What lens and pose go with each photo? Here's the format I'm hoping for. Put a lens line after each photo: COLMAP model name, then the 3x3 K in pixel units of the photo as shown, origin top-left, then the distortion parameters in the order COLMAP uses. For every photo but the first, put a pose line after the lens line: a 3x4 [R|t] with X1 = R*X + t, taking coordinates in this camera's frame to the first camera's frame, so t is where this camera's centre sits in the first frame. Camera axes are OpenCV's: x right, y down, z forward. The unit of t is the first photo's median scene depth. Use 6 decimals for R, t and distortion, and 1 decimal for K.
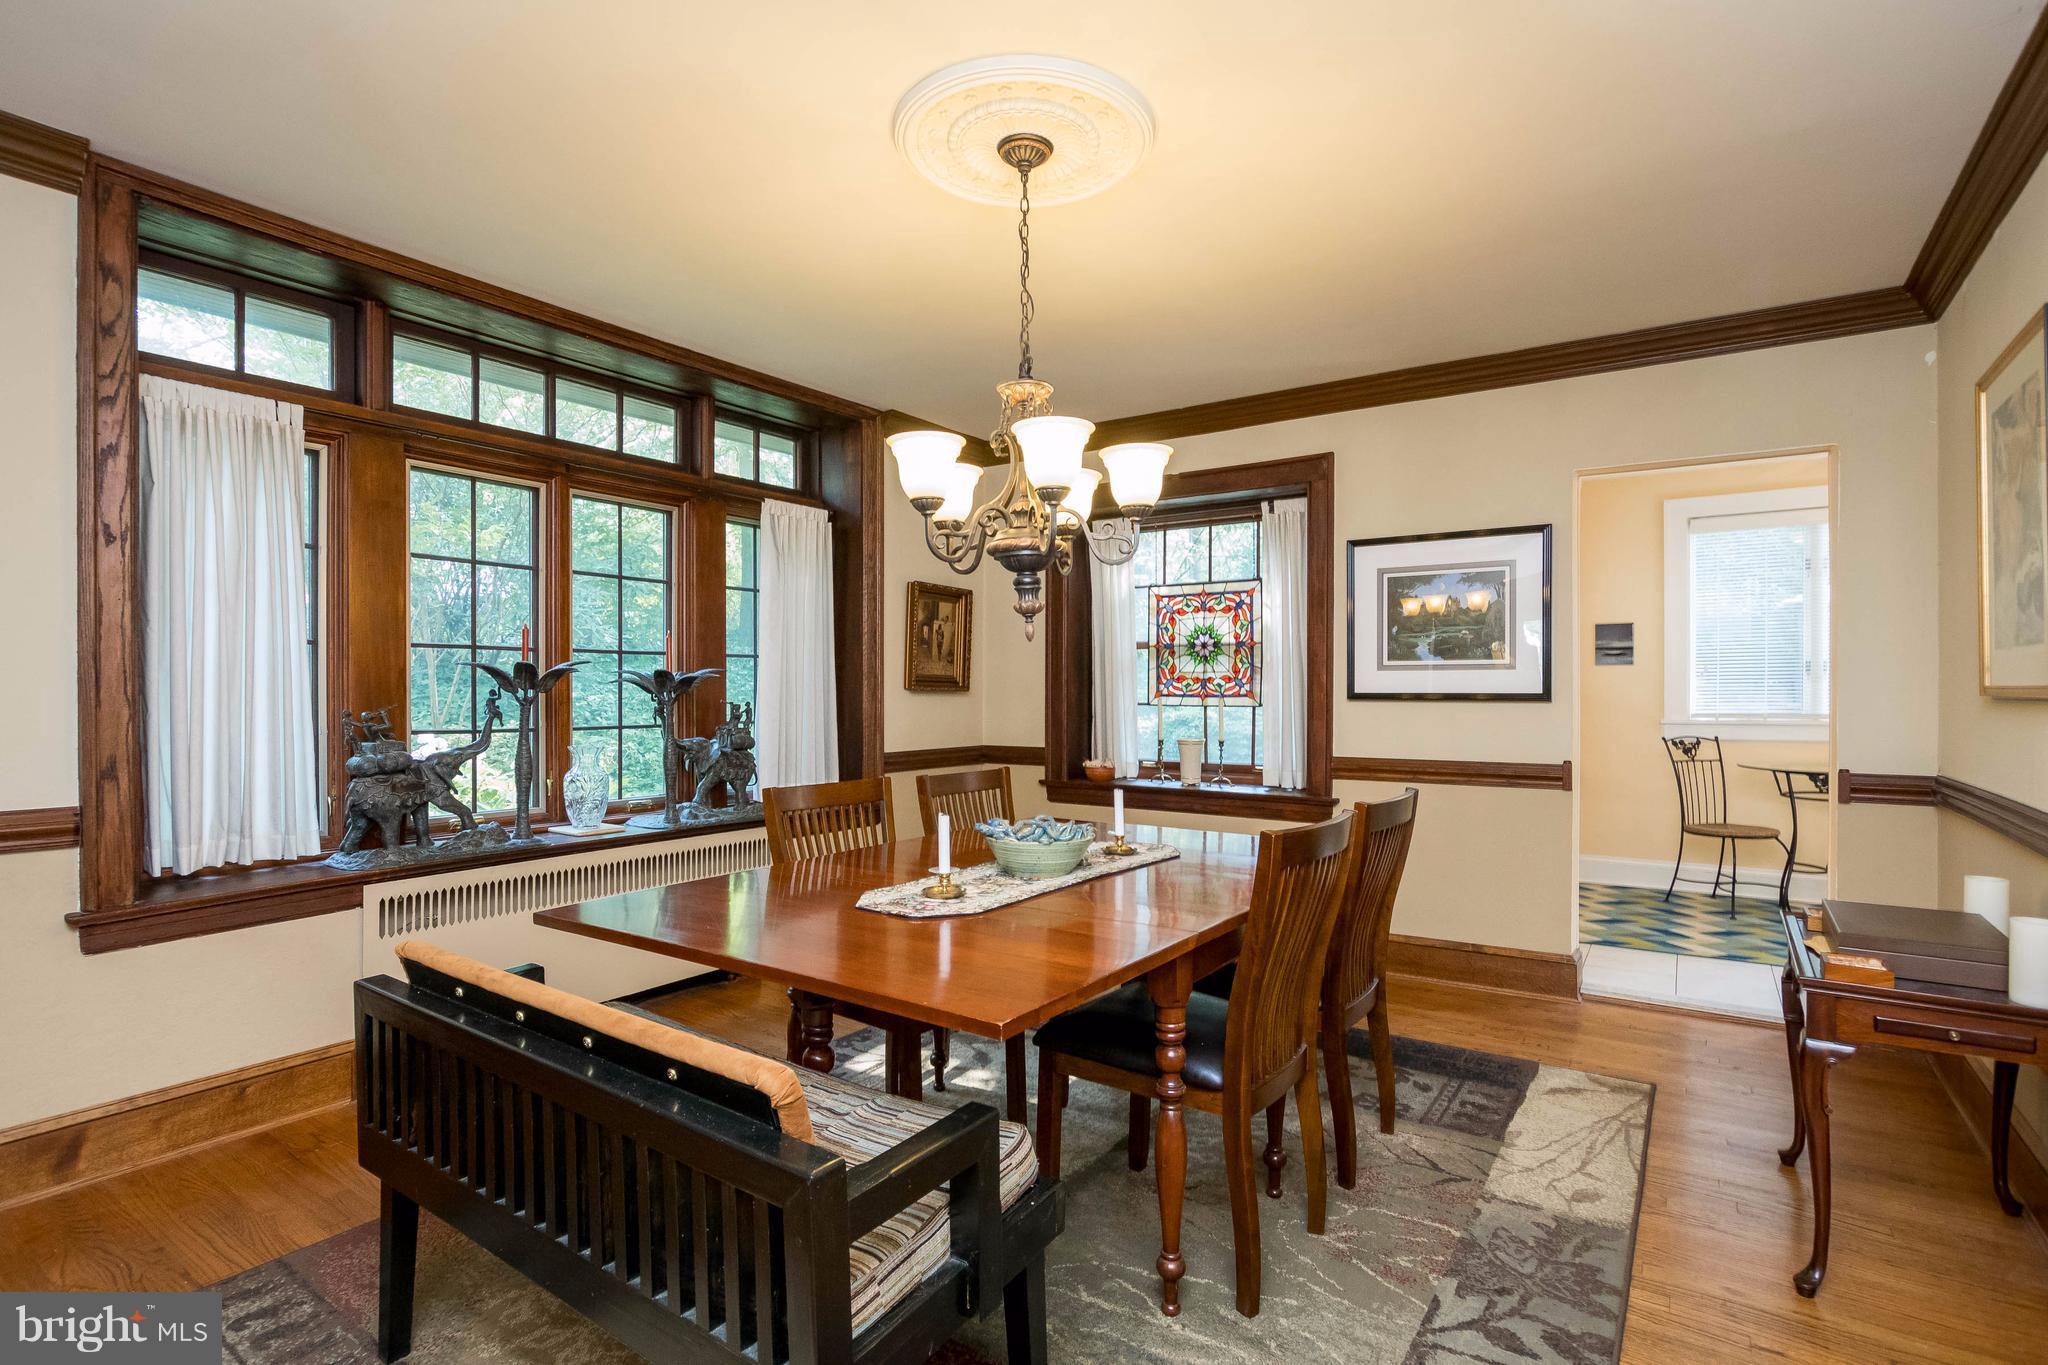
lens RADIAL K [[944.5, 0, 1031.7], [0, 944.5, 693.5], [0, 0, 1]] dist [-0.003088, 0.000305]
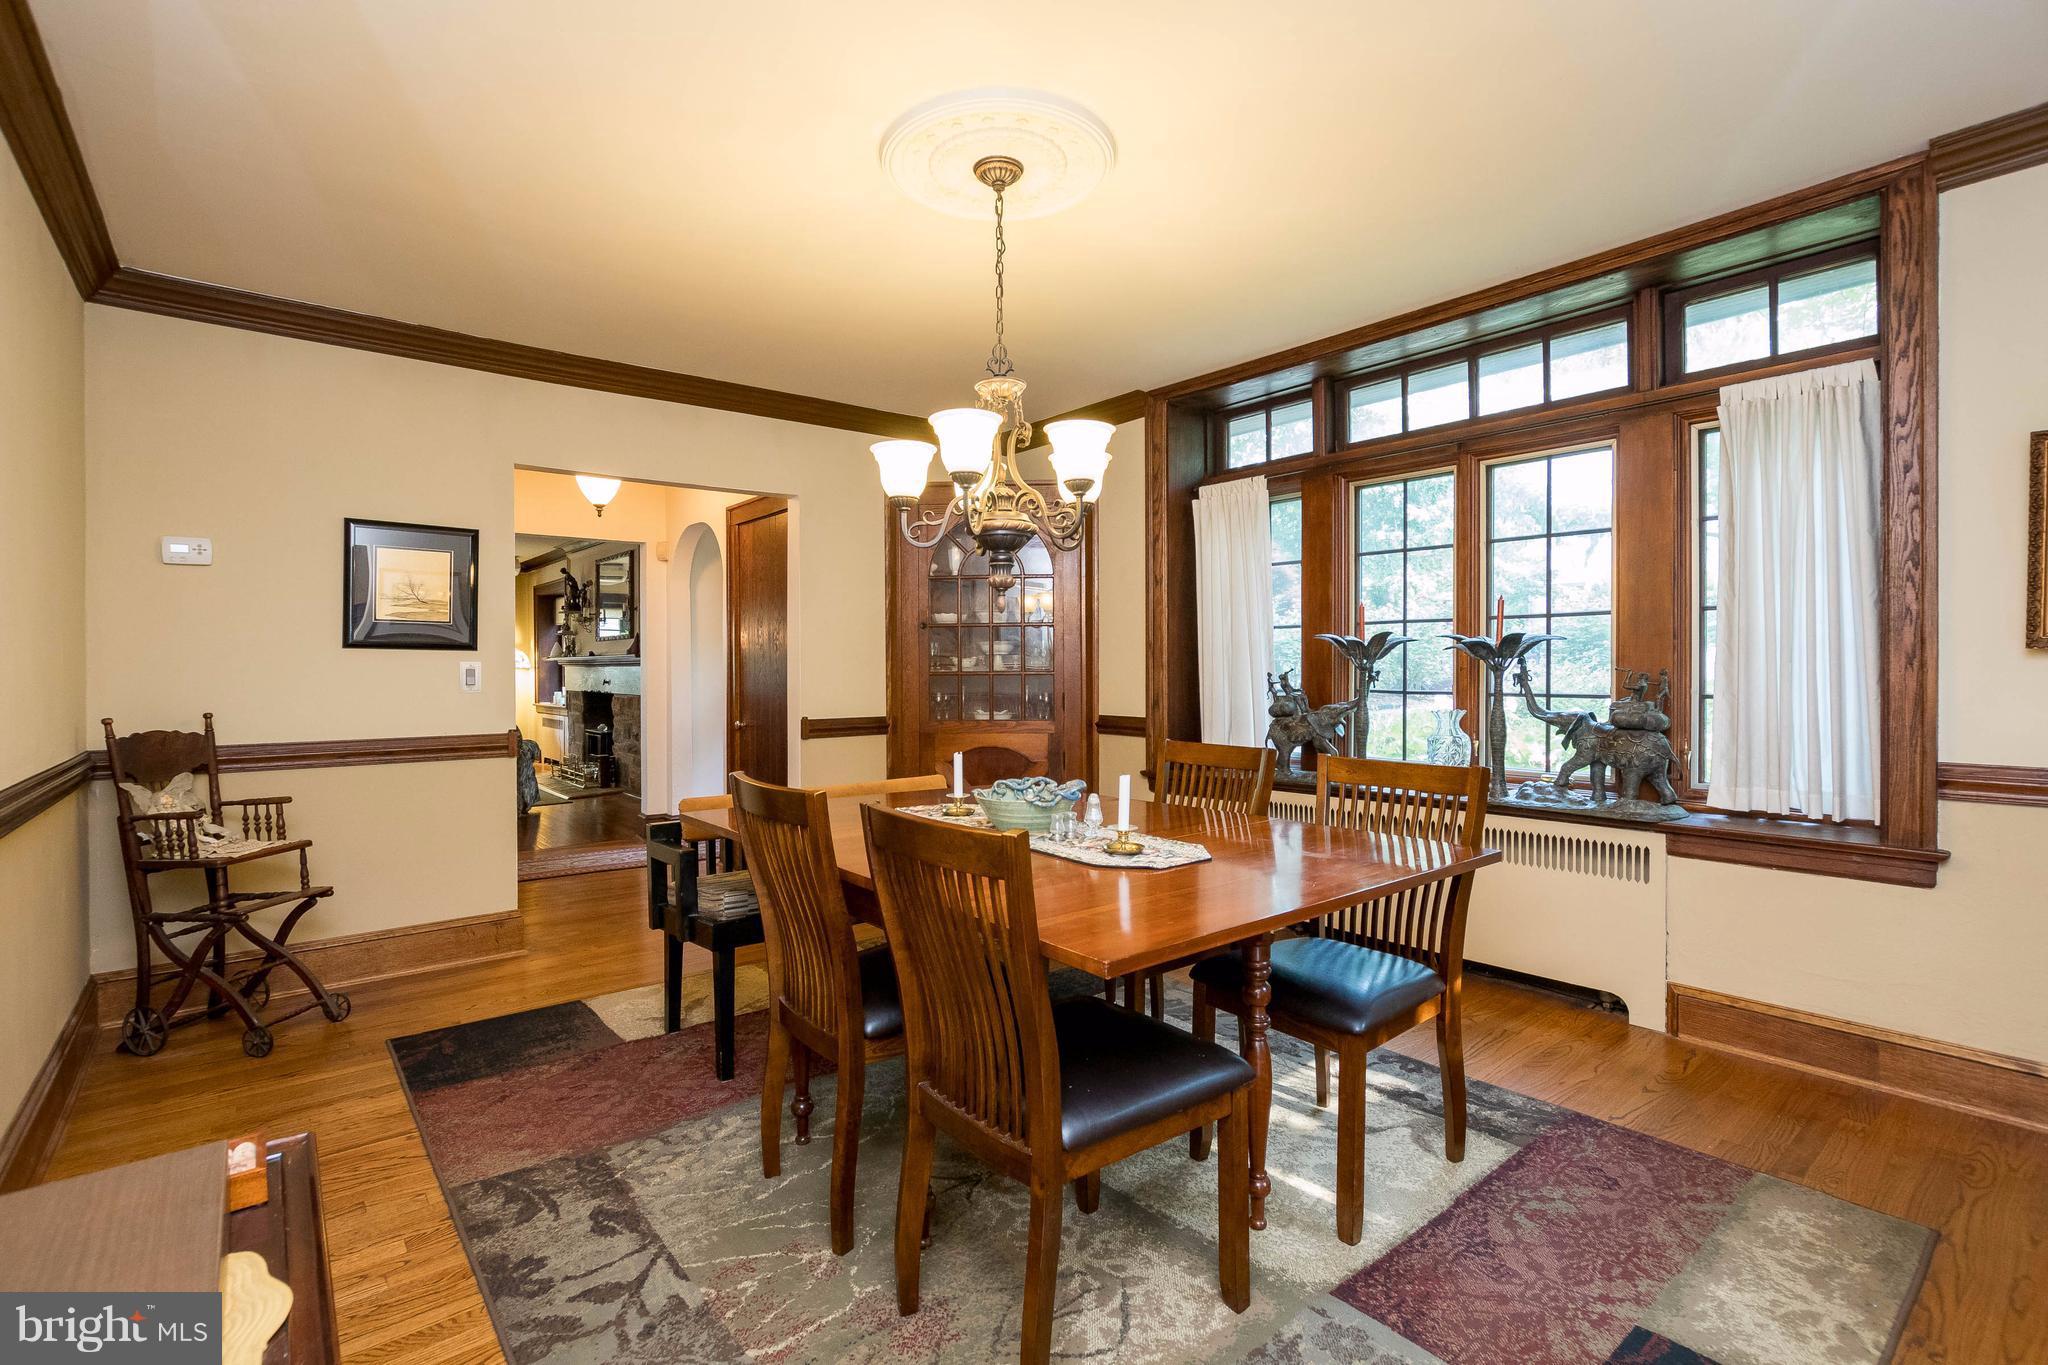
lens RADIAL K [[944.5, 0, 1026.2], [0, 944.5, 665.1], [0, 0, 1]] dist [-0.003088, 0.000305]
pose [[-0.249990, -0.002081, -0.968246, 0.689534], [-0.004364, 0.999990, -0.001023, 0.008062], [0.968238, 0.003969, -0.249997, 0.851340]]
